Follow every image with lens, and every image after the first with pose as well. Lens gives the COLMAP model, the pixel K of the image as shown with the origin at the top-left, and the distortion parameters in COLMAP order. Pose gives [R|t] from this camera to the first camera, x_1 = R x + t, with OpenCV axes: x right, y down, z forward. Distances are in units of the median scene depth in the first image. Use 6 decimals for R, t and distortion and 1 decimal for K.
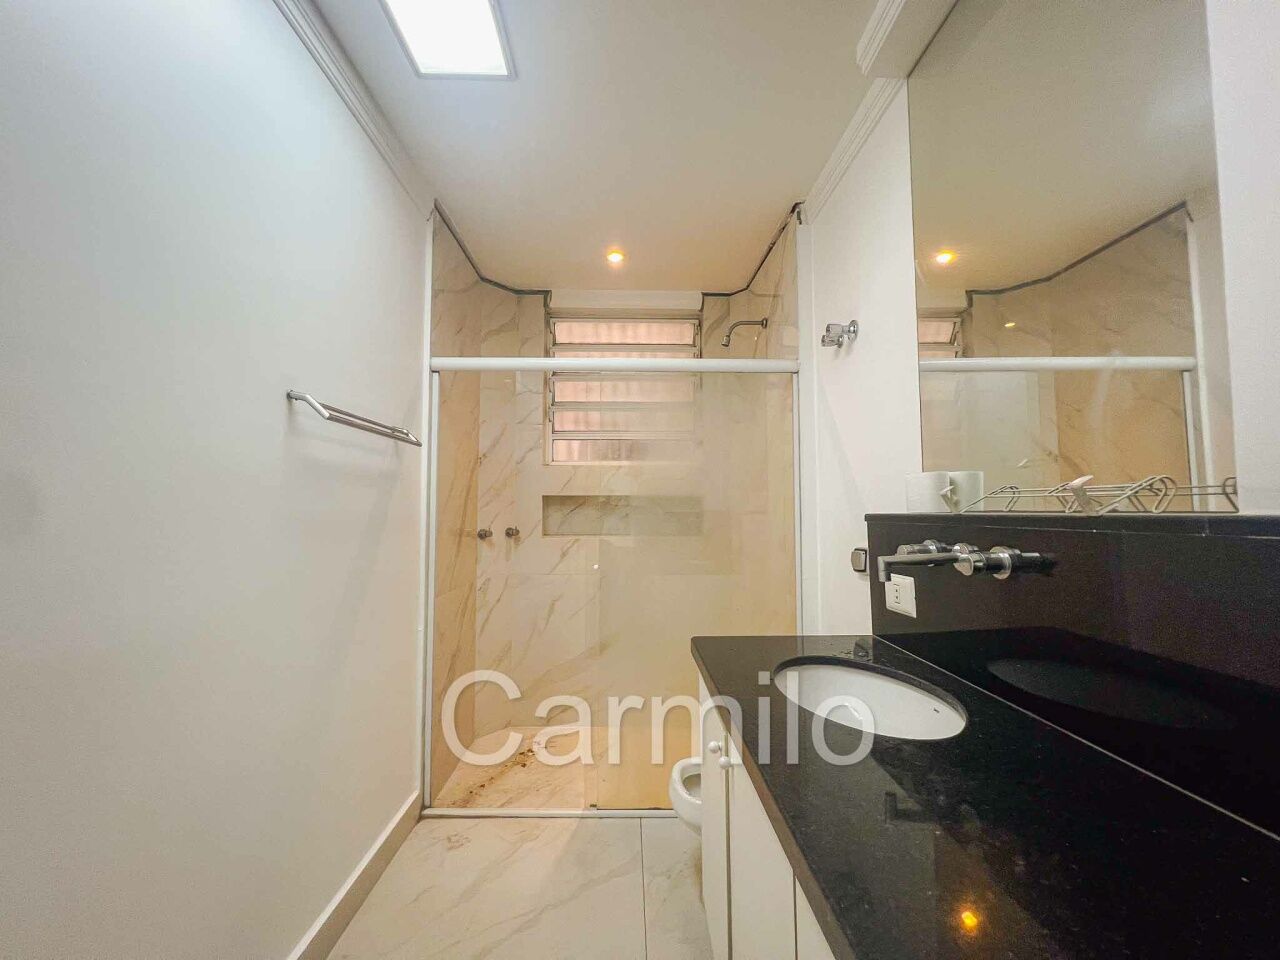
lens RADIAL K [[513.9, 0, 638.3], [0, 513.9, 478.5], [0, 0, 1]] dist [-0.001552, 0.000640]
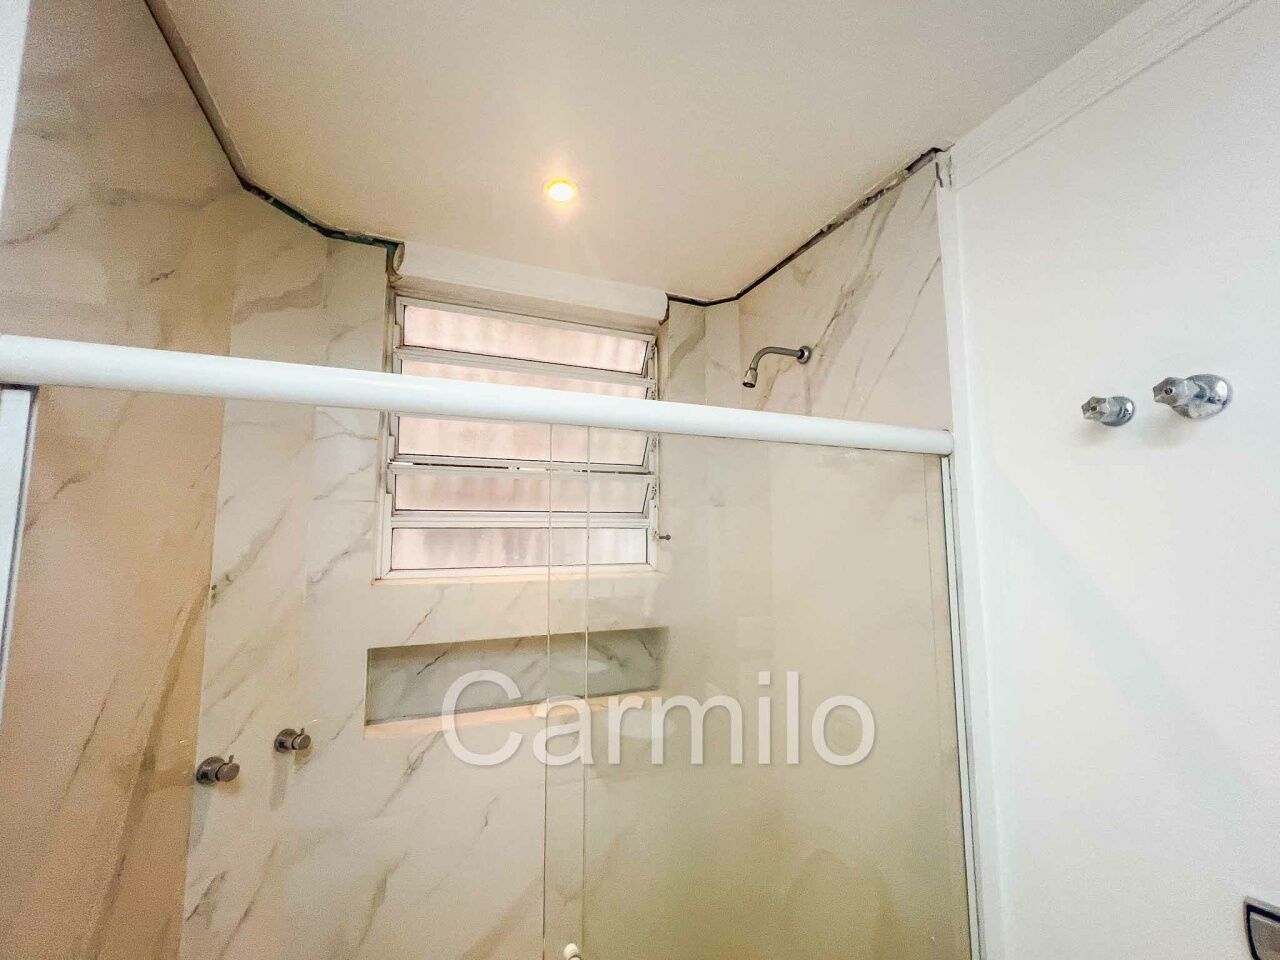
lens RADIAL K [[513.9, 0, 638.3], [0, 513.9, 478.5], [0, 0, 1]] dist [-0.001552, 0.000640]
pose [[0.934497, 0.034874, 0.354260, -0.123103], [-0.018550, 0.998608, -0.049373, -0.106449], [-0.355489, 0.039568, 0.933843, 0.438468]]
